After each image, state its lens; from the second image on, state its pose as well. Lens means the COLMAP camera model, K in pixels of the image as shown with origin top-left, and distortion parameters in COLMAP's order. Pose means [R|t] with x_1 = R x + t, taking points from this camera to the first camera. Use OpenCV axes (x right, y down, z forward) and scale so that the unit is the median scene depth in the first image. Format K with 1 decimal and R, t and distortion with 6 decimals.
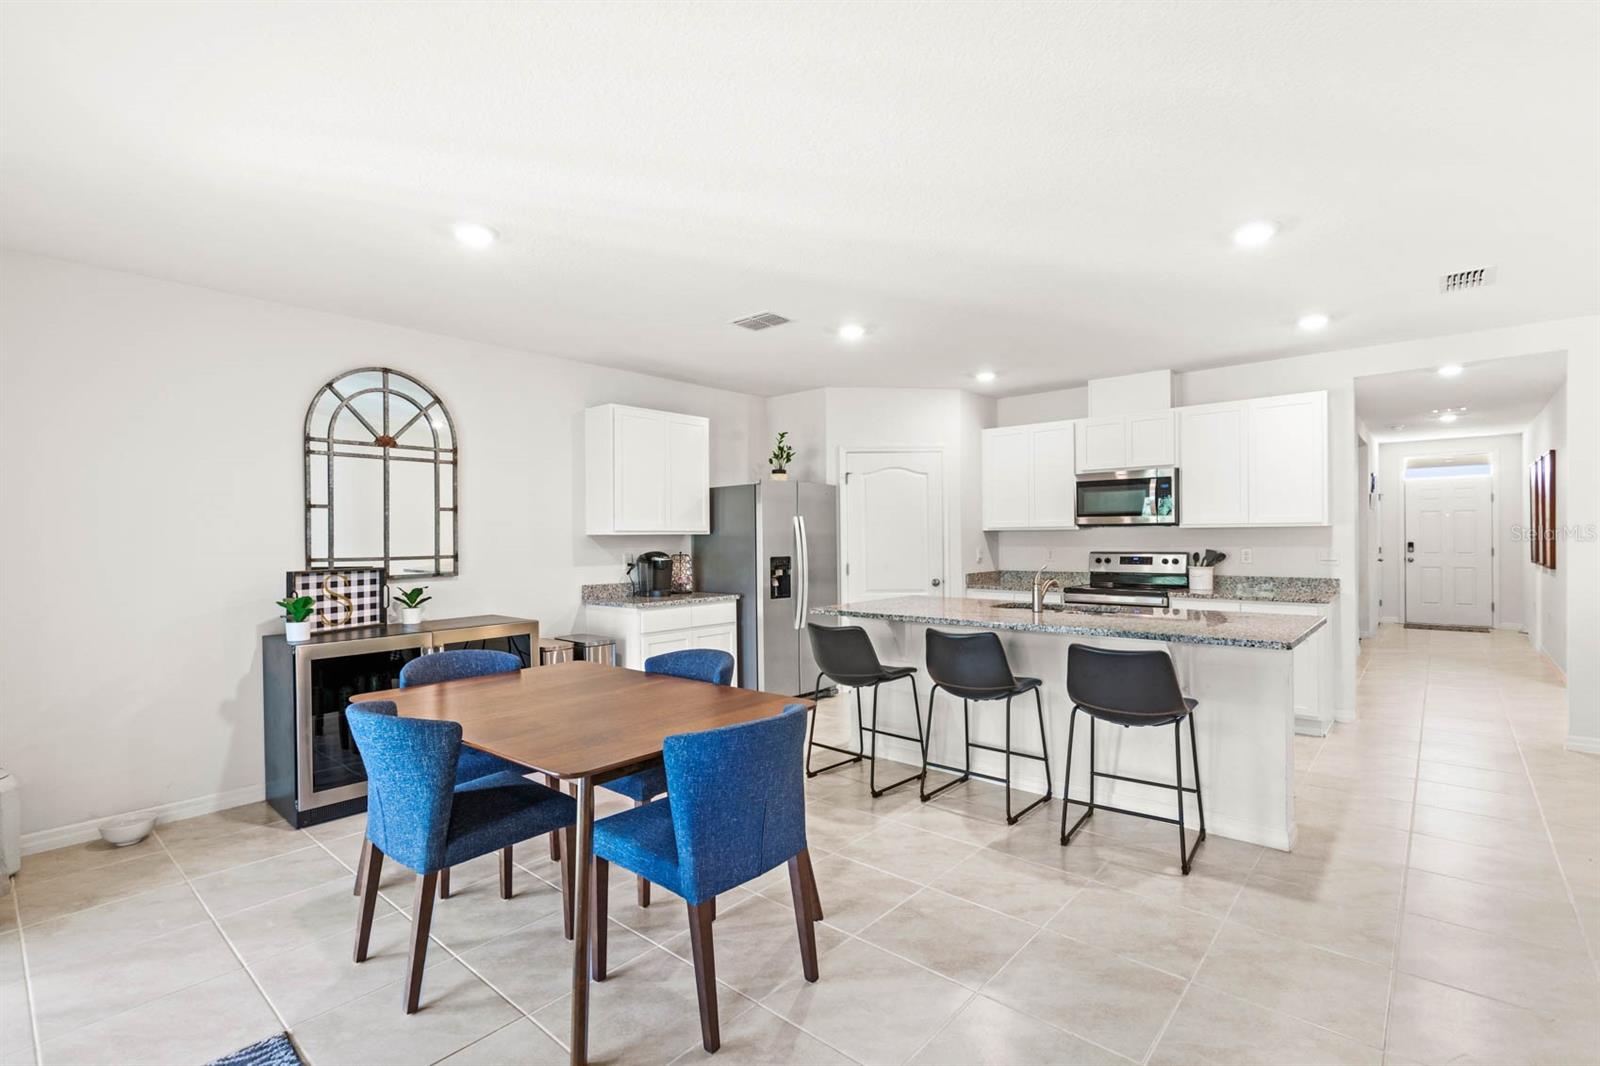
lens RADIAL K [[739.6, 0, 797.0], [0, 739.6, 534.7], [0, 0, 1]] dist [0.002205, -0.000309]
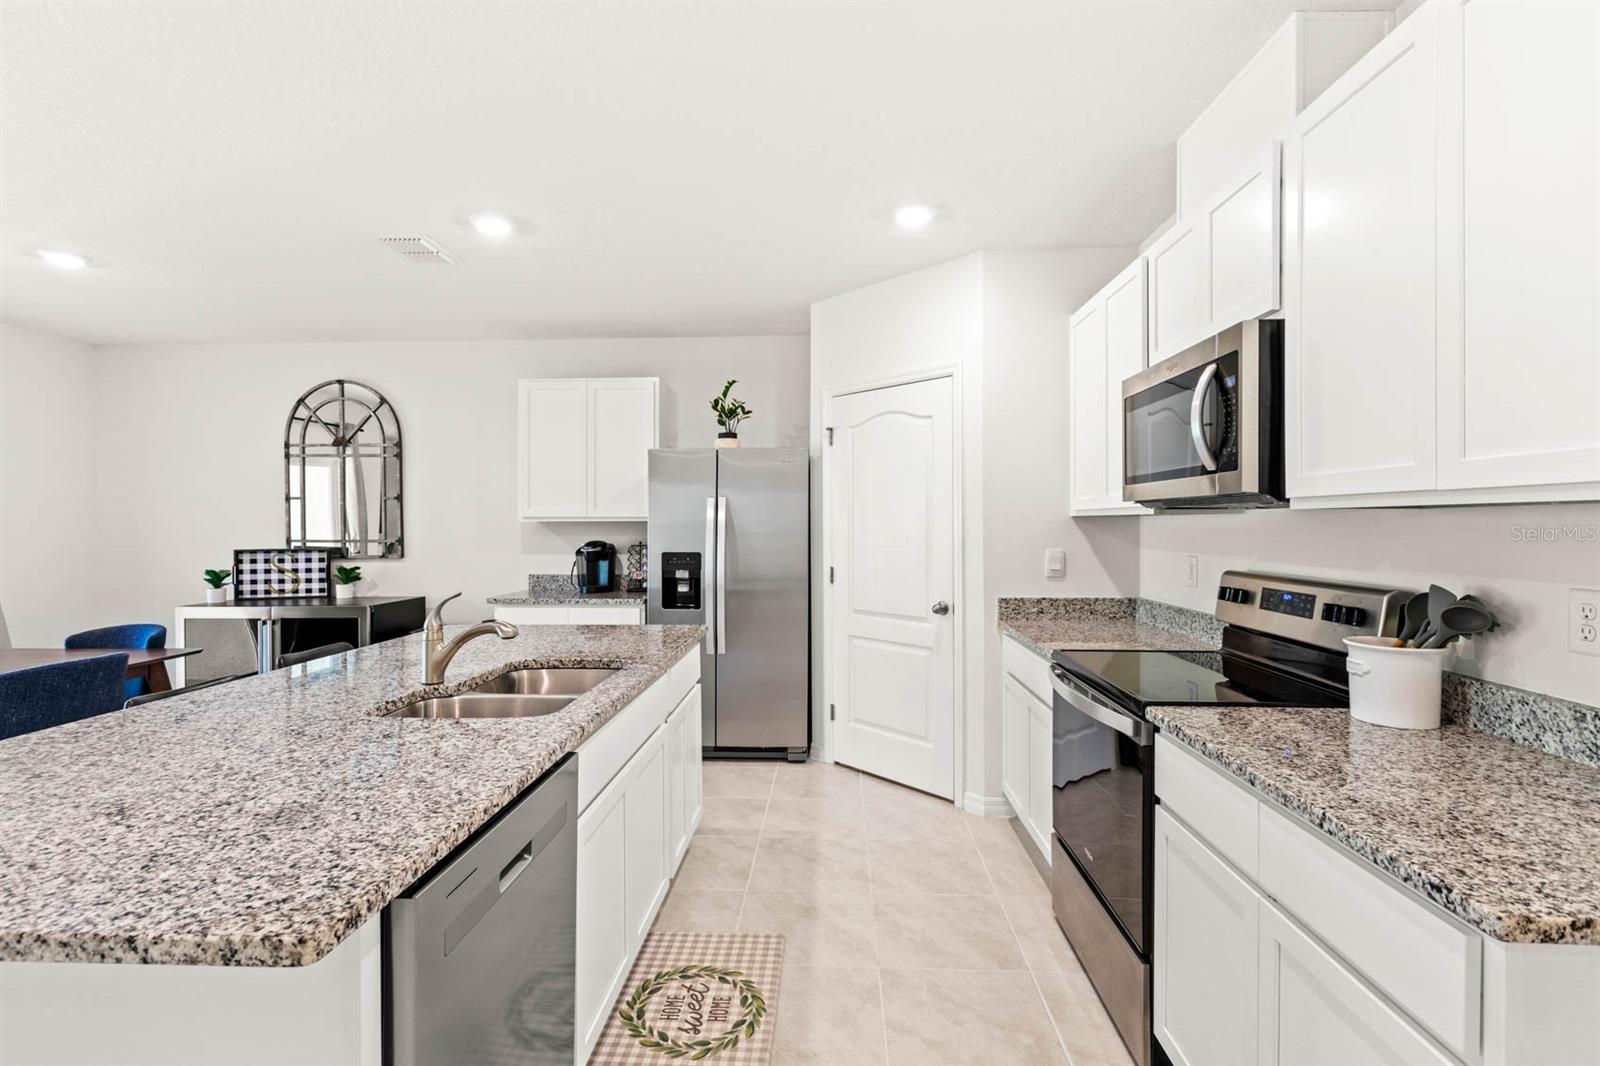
lens RADIAL K [[739.6, 0, 798.1], [0, 739.6, 524.5], [0, 0, 1]] dist [0.002205, -0.000309]
pose [[0.621934, 0.009429, -0.783013, 0.660538], [-0.000811, 0.999935, 0.011396, -0.006712], [0.783069, -0.006453, 0.621901, 0.669468]]
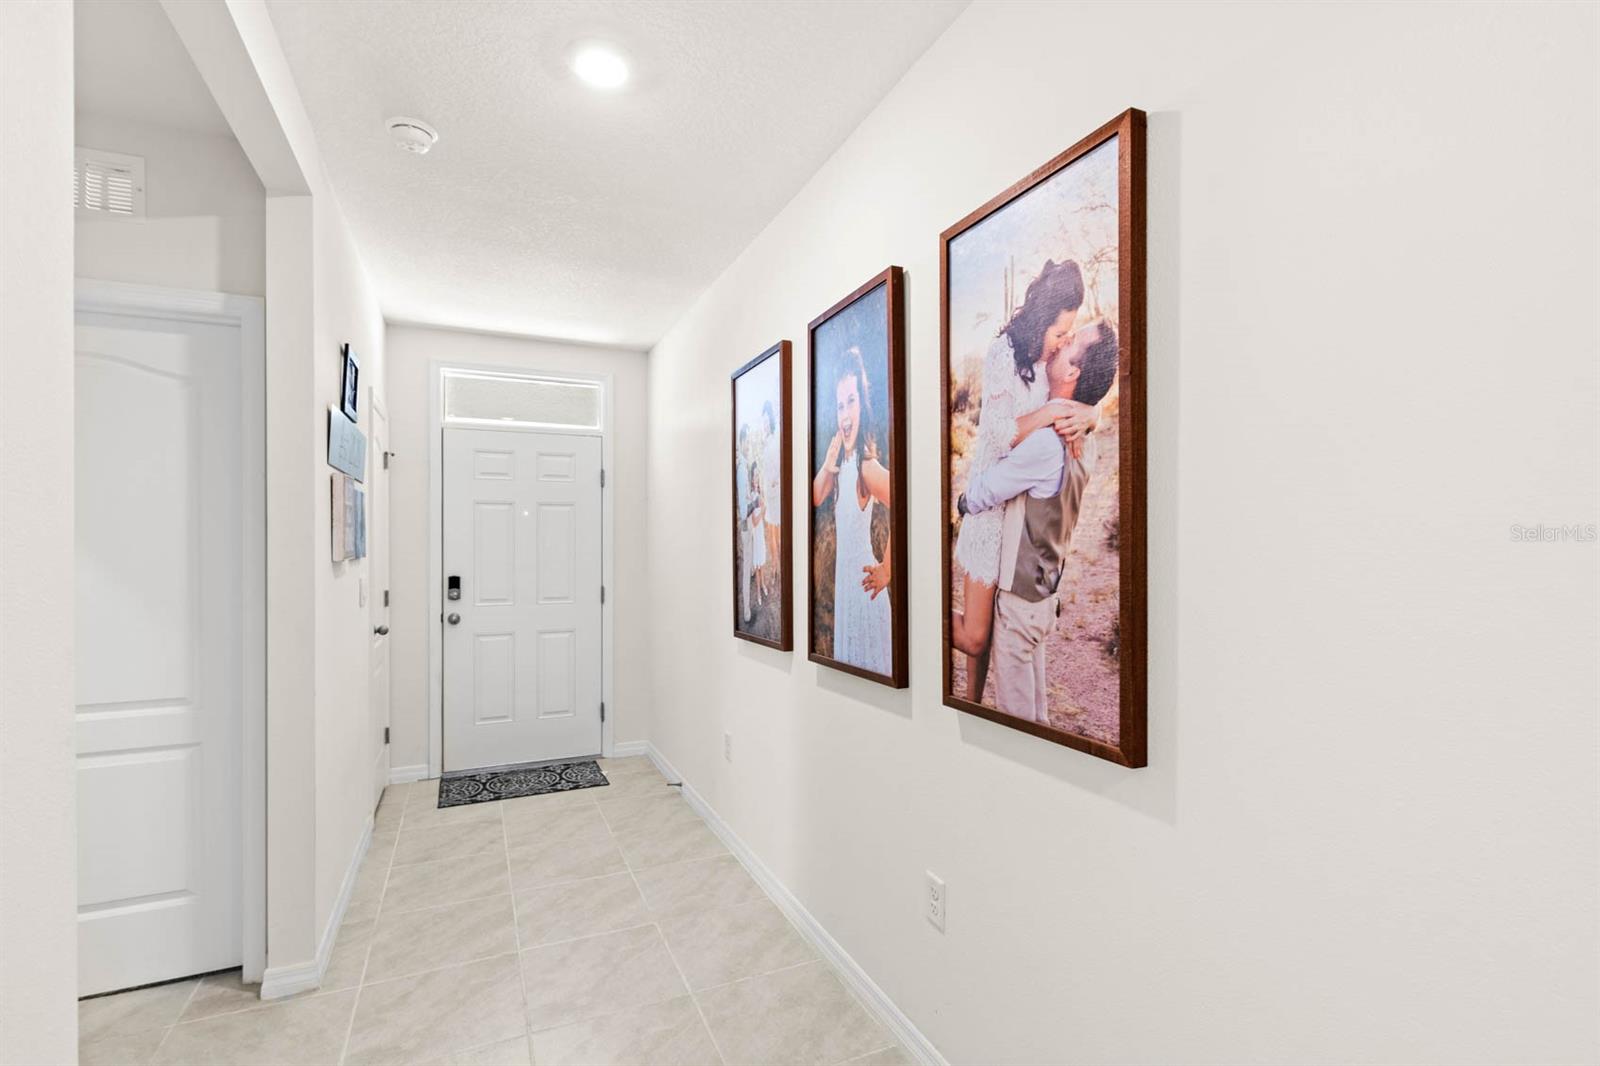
lens RADIAL K [[739.6, 0, 795.4], [0, 739.6, 547.8], [0, 0, 1]] dist [0.002205, -0.000309]
pose [[0.427217, 0.007202, 0.904121, 1.052902], [-0.002663, 0.999974, -0.006707, -0.007179], [-0.904145, 0.000458, 0.427225, 1.278255]]
